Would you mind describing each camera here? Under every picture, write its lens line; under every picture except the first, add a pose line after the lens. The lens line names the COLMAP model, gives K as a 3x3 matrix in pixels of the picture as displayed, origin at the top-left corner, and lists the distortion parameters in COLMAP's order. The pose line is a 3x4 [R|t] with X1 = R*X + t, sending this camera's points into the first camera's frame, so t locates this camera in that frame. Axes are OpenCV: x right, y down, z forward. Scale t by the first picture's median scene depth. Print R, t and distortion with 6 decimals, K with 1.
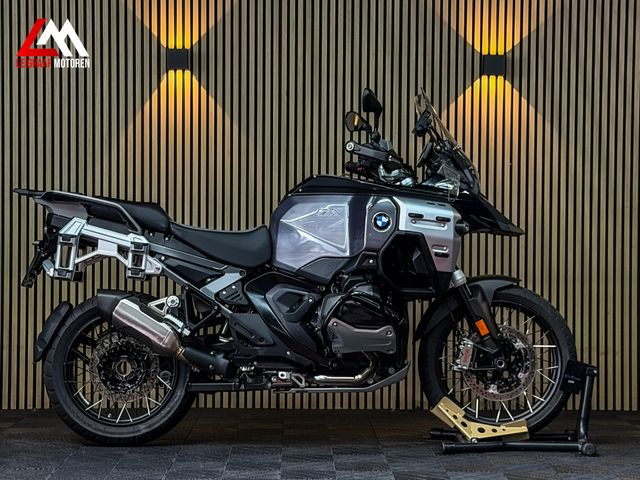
lens RADIAL K [[1454.4, 0, 324.6], [0, 1454.4, 241.5], [0, 0, 1]] dist [0.175661, 0.000000]
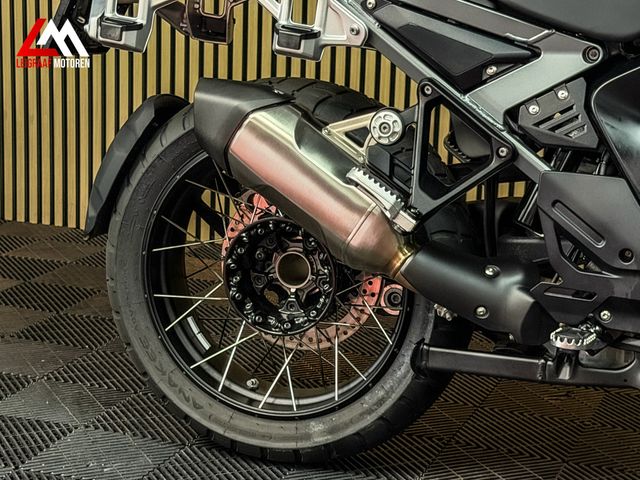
lens RADIAL K [[1454.4, 0, 337.6], [0, 1454.4, 247.1], [0, 0, 1]] dist [0.175661, 0.000000]
pose [[0.931661, 0.104471, -0.347985, 0.013260], [-0.023364, 0.973014, 0.229560, -0.012198], [0.362577, -0.205742, 0.908960, 0.645396]]
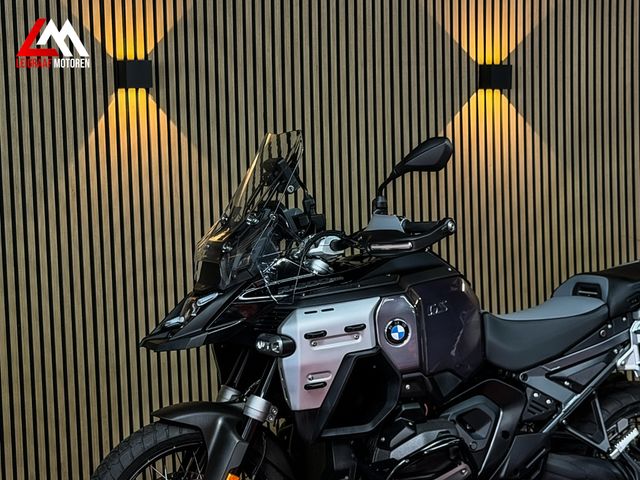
lens RADIAL K [[1422.4, 0, 319.0], [0, 1422.4, 241.8], [0, 0, 1]] dist [0.145883, 0.000000]
pose [[0.904832, -0.060636, 0.421428, -0.401748], [0.045607, 0.997915, 0.045660, -0.084307], [-0.423318, -0.022095, 0.905712, 0.370006]]
